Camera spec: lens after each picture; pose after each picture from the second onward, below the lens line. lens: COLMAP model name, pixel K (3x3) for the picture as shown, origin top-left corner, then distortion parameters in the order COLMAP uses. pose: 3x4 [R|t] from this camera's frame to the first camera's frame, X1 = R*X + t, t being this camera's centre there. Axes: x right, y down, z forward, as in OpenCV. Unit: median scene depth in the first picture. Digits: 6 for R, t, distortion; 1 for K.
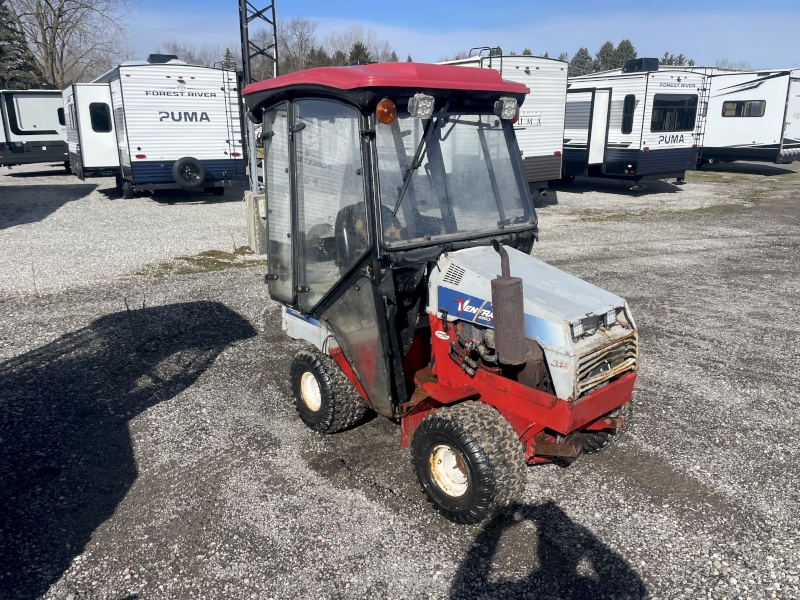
lens RADIAL K [[609.0, 0, 408.8], [0, 609.0, 303.5], [0, 0, 1]] dist [0.049284, -0.022277]
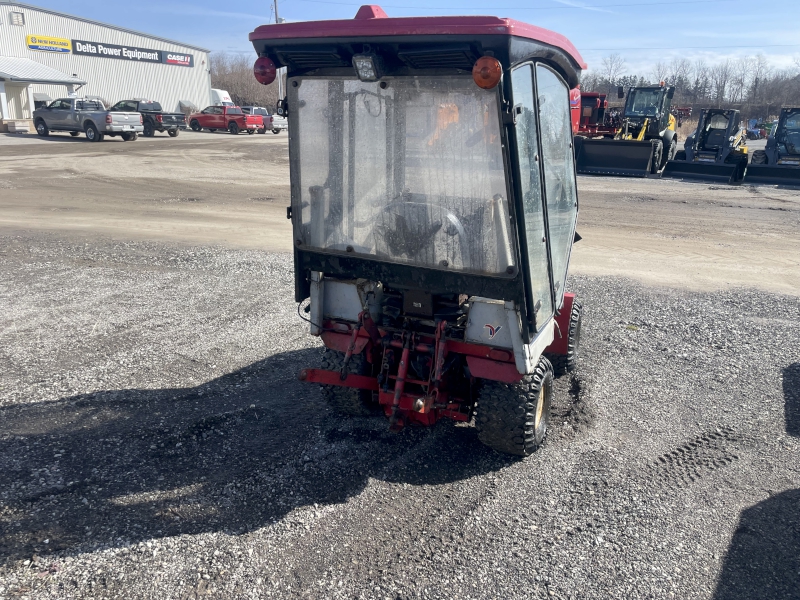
lens RADIAL K [[609.0, 0, 407.2], [0, 609.0, 301.4], [0, 0, 1]] dist [0.049284, -0.022277]
pose [[-0.435337, -0.264244, 0.860614, -0.844887], [0.231500, 0.890950, 0.390661, -0.399269], [-0.869994, 0.369301, -0.326691, 1.480638]]
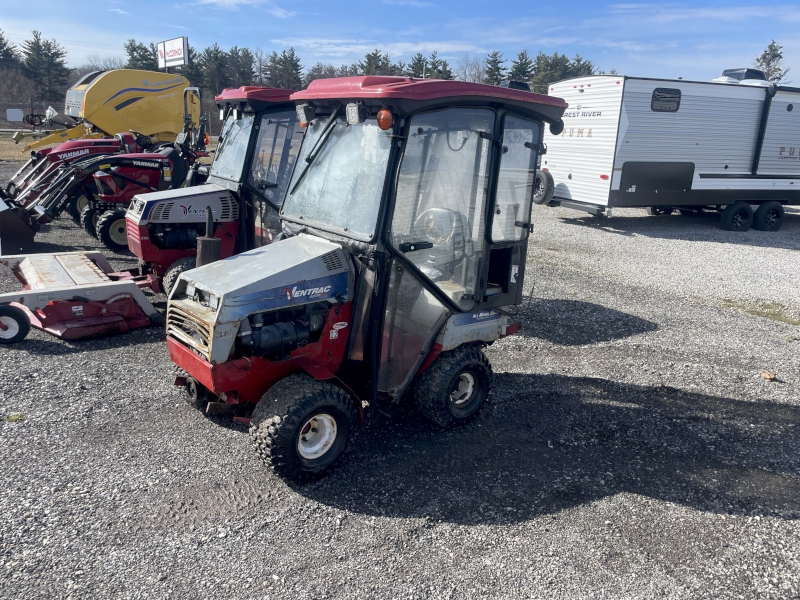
lens RADIAL K [[609.0, 0, 404.0], [0, 609.0, 300.2], [0, 0, 1]] dist [0.049284, -0.022277]
pose [[-0.009876, 0.261568, -0.965134, 1.134213], [-0.317159, 0.914527, 0.251098, -0.295699], [0.948321, 0.308581, 0.073926, 1.030522]]
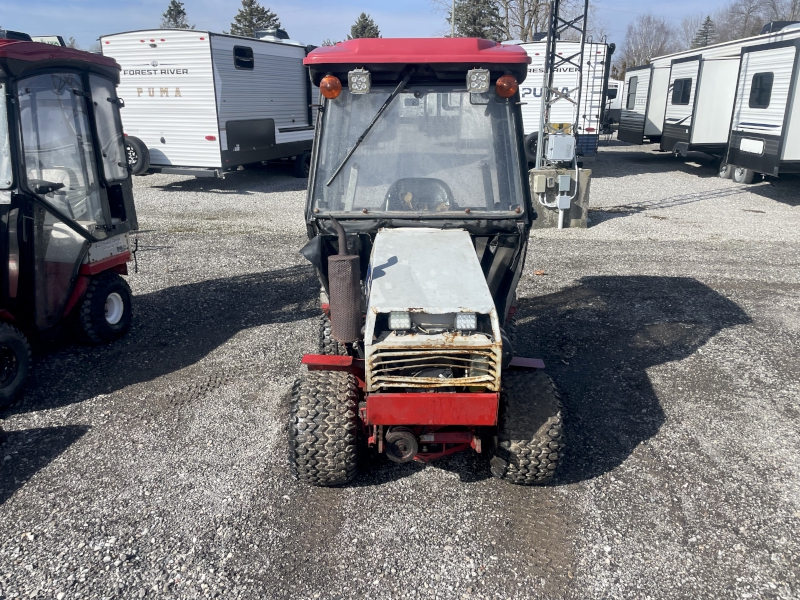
lens RADIAL K [[609.0, 0, 398.3], [0, 609.0, 296.6], [0, 0, 1]] dist [0.049284, -0.022277]
pose [[0.758730, 0.196319, -0.621118, 0.657747], [-0.179185, 0.979621, 0.090748, -0.061969], [0.626276, 0.042442, 0.778445, 0.214550]]
